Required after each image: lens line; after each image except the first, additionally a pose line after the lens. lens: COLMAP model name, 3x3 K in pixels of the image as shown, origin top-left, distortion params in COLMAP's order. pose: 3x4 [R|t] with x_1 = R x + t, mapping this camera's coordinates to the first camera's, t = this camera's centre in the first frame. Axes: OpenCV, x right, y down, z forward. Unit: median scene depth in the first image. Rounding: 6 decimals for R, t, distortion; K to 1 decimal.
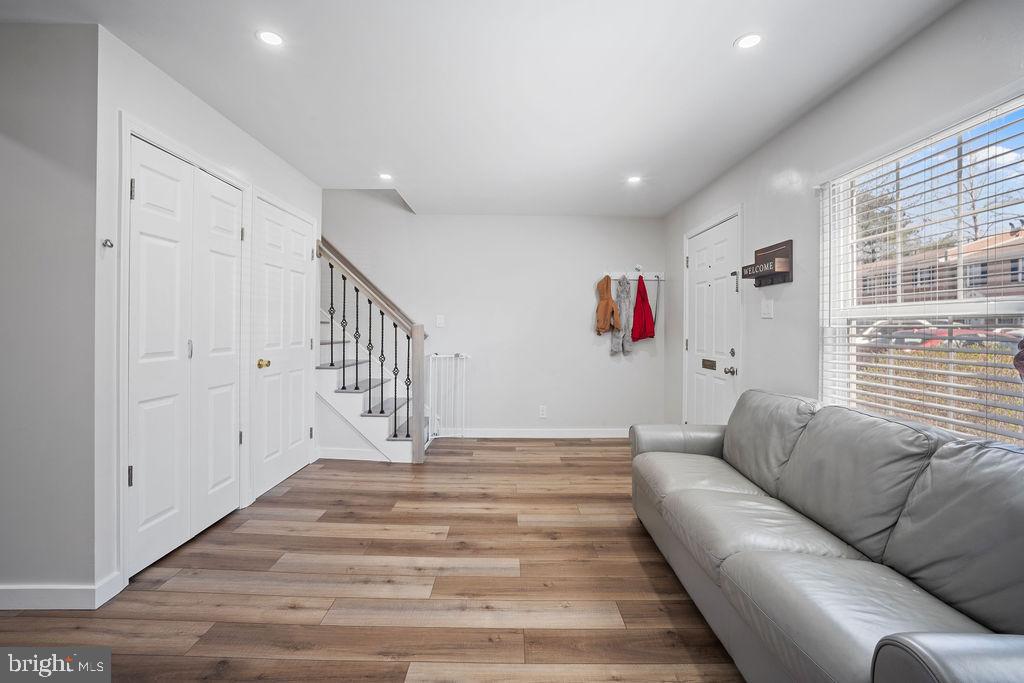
lens RADIAL K [[435.6, 0, 509.8], [0, 435.6, 317.0], [0, 0, 1]] dist [-0.038768, 0.013629]
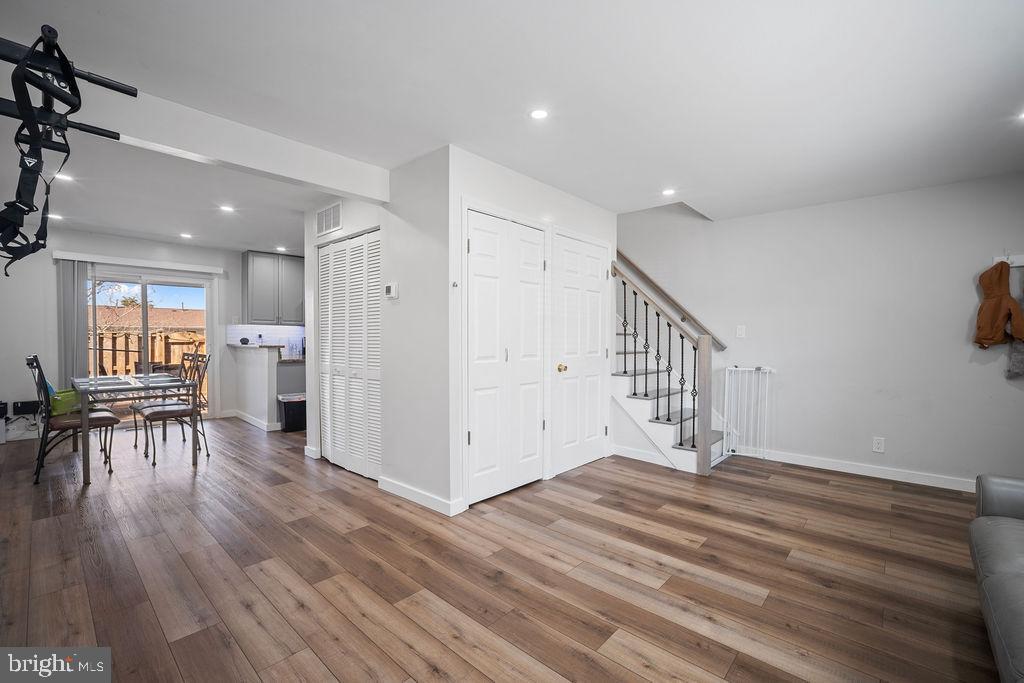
lens RADIAL K [[429.6, 0, 513.7], [0, 429.6, 338.4], [0, 0, 1]] dist [-0.039186, 0.013710]
pose [[0.747531, -0.003733, -0.664216, 0.159507], [0.018786, 0.999703, 0.015524, 0.000783], [0.663961, -0.024083, 0.747380, -0.012640]]
